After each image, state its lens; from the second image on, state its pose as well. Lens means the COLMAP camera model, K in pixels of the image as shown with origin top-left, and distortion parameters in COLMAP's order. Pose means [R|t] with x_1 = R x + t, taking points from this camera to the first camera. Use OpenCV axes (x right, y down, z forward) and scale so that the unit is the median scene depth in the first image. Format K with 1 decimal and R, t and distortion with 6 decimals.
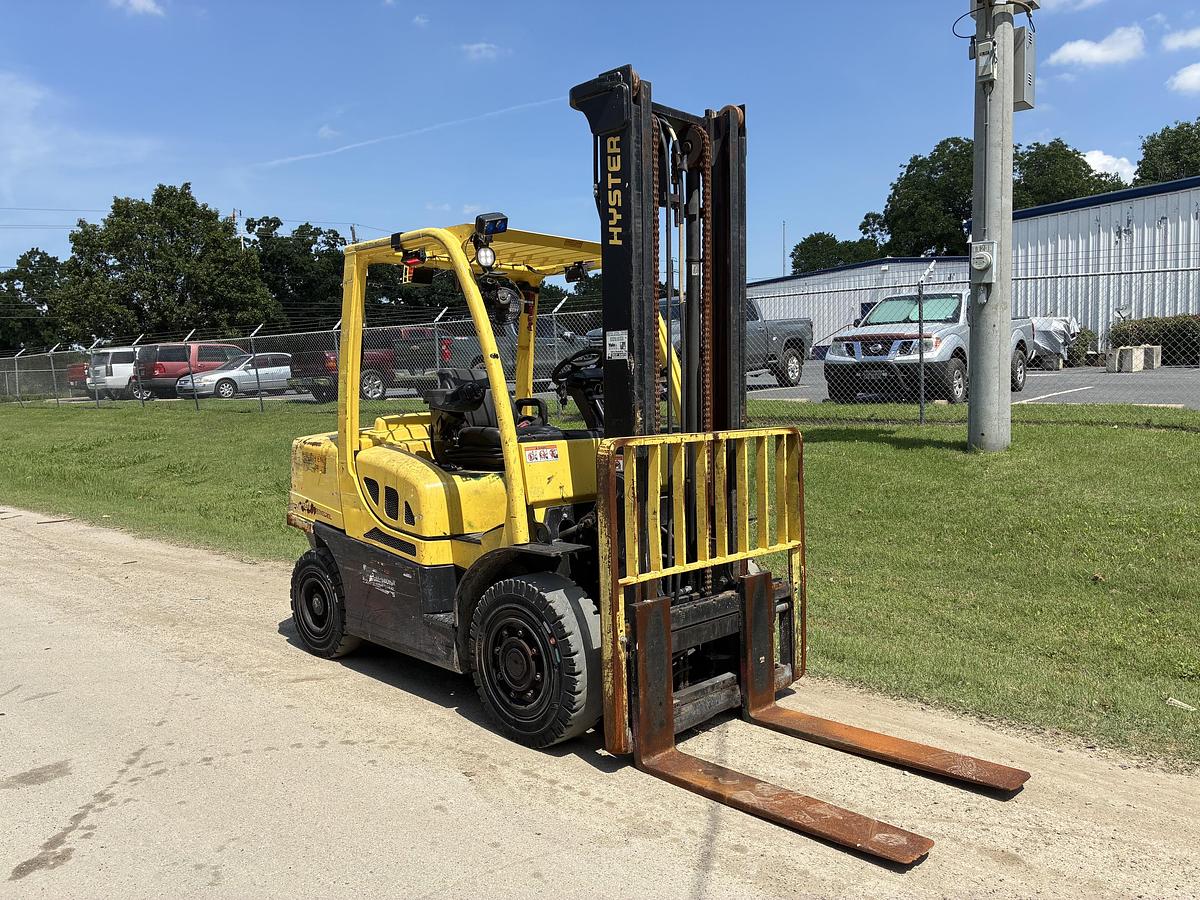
lens RADIAL K [[908.4, 0, 605.8], [0, 908.4, 447.1], [0, 0, 1]] dist [0.044284, -0.057333]
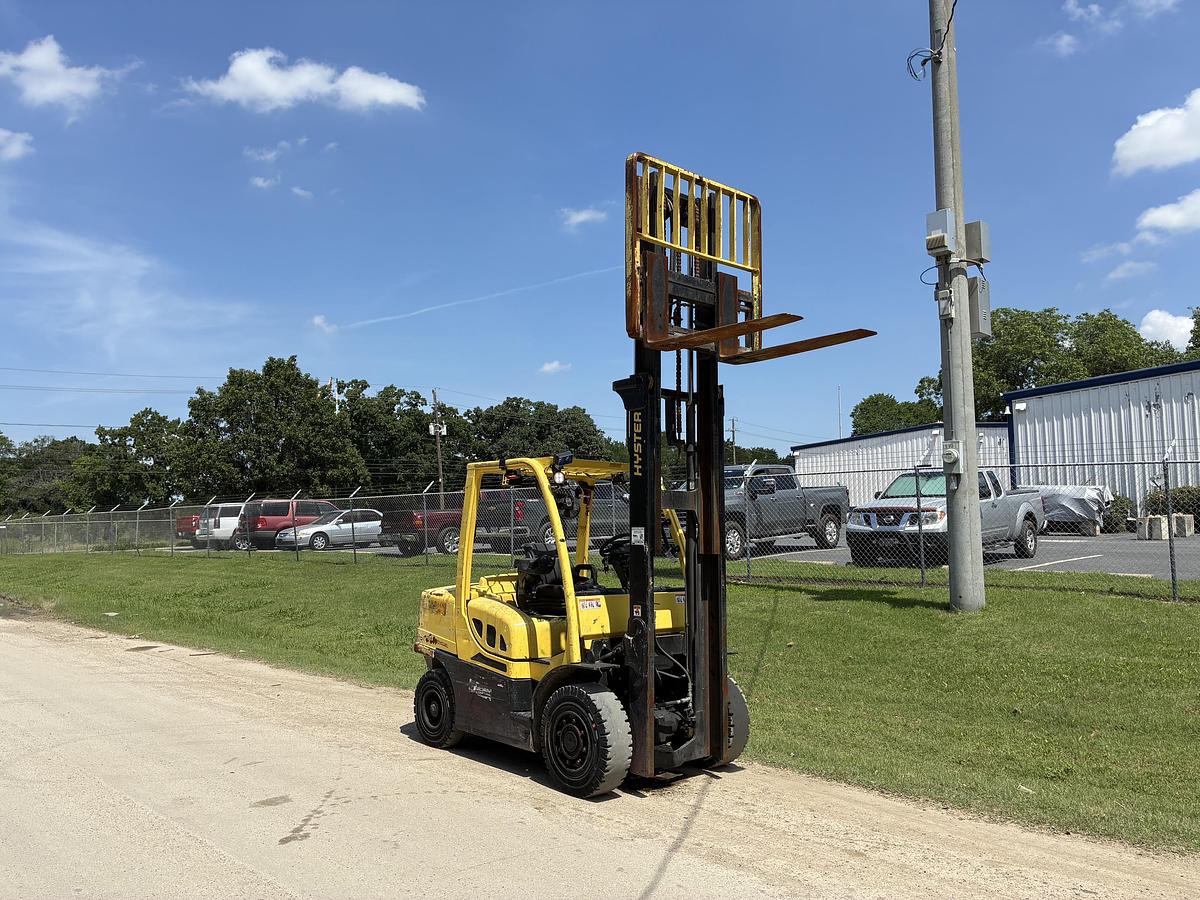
lens RADIAL K [[908.4, 0, 604.6], [0, 908.4, 444.0], [0, 0, 1]] dist [0.044284, -0.057333]
pose [[0.997256, 0.006920, -0.073708, 0.030618], [-0.019319, 0.985450, -0.168865, 0.000016], [0.071467, 0.169825, 0.982879, -0.262383]]
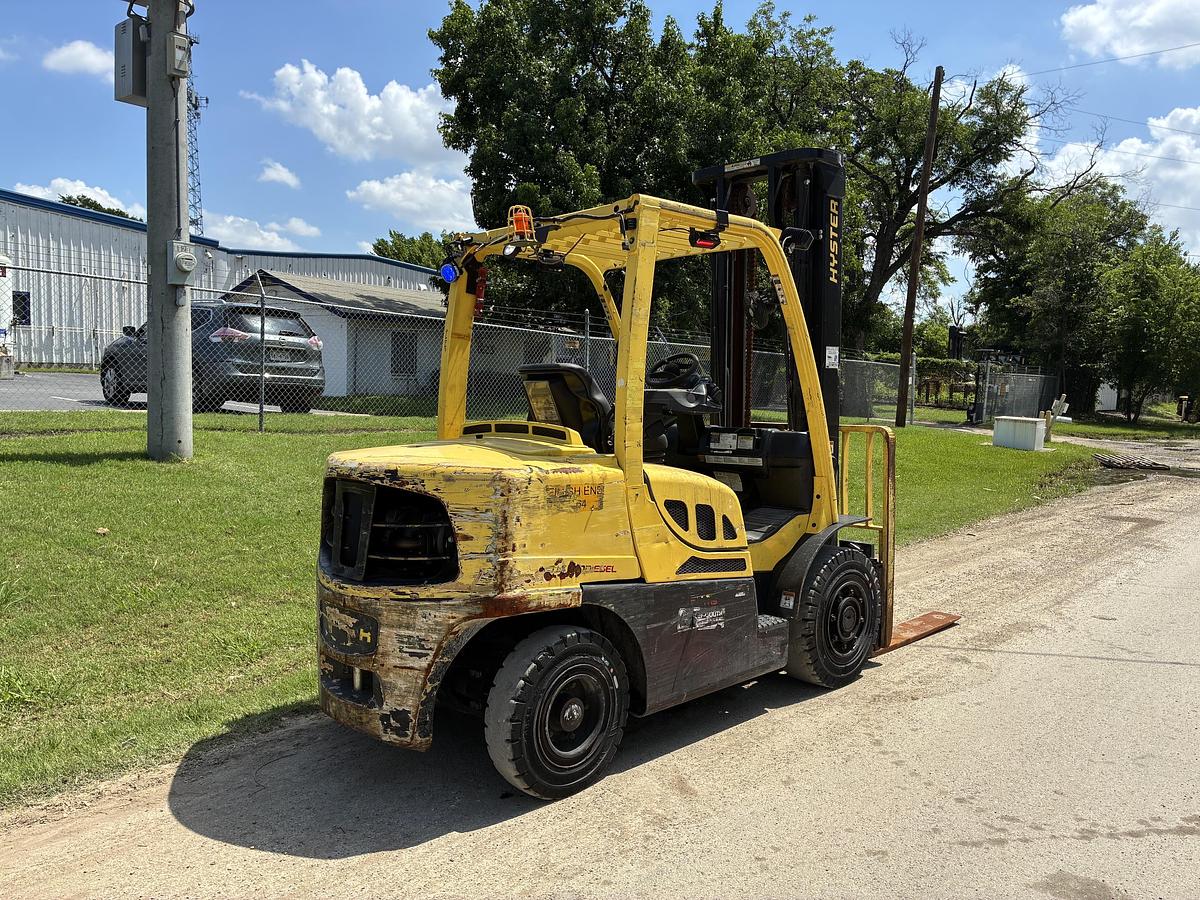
lens RADIAL K [[908.4, 0, 592.3], [0, 908.4, 450.7], [0, 0, 1]] dist [0.044284, -0.057333]
pose [[0.023257, -0.054540, 0.998241, -0.553334], [0.061993, 0.996668, 0.053009, -0.029103], [-0.997806, 0.060651, 0.026561, 0.551755]]
